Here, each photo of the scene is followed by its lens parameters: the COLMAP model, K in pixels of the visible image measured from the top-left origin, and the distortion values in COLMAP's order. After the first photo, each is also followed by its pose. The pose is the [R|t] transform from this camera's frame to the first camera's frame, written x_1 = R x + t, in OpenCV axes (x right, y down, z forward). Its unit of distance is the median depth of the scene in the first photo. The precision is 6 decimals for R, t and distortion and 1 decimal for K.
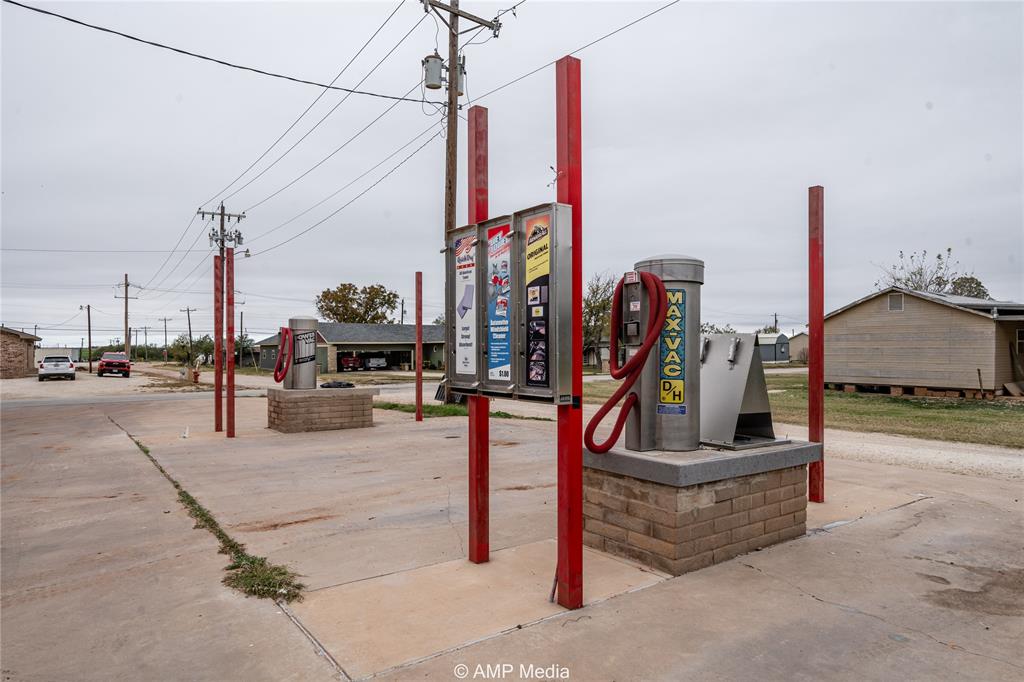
lens RADIAL K [[607.8, 0, 482.7], [0, 607.8, 346.1], [0, 0, 1]] dist [0.001399, -0.000085]
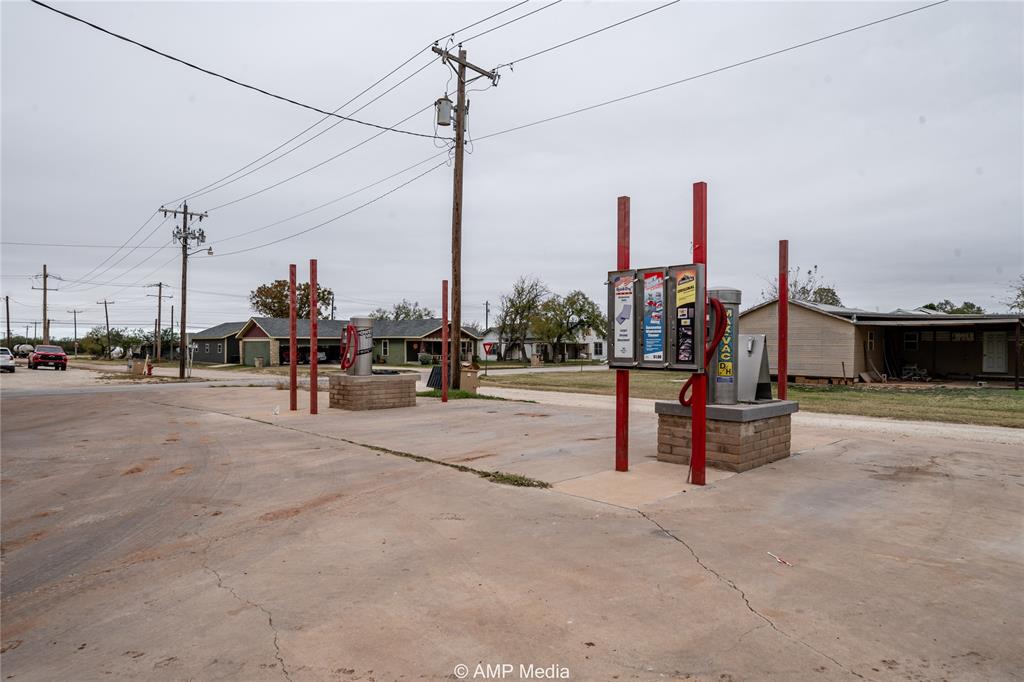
lens RADIAL K [[576.2, 0, 485.9], [0, 576.2, 345.6], [0, 0, 1]] dist [0.002913, 0.000468]
pose [[0.988368, 0.006318, 0.151950, -0.217266], [-0.007285, 0.999957, 0.005807, 0.002091], [-0.151907, -0.006846, 0.988371, -0.175062]]
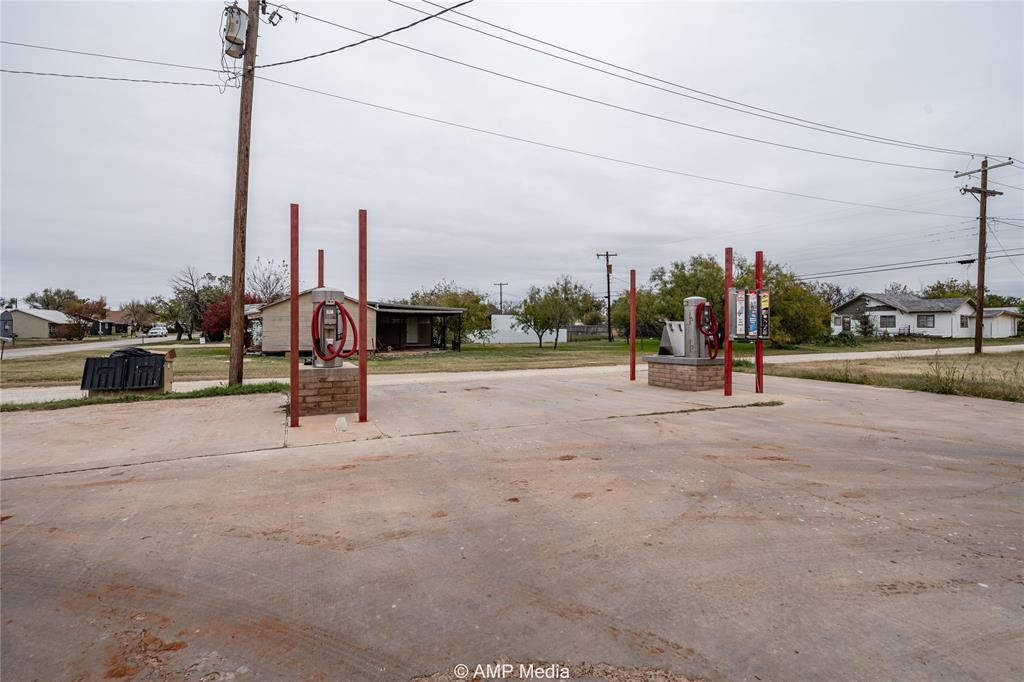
lens RADIAL K [[504.2, 0, 512.8], [0, 504.2, 325.4], [0, 0, 1]] dist [-0.014236, -0.000023]
pose [[0.192697, 0.006736, 0.981235, -0.952916], [-0.008267, 0.999952, -0.005241, 0.008234], [-0.981223, -0.007102, 0.192743, 0.557397]]
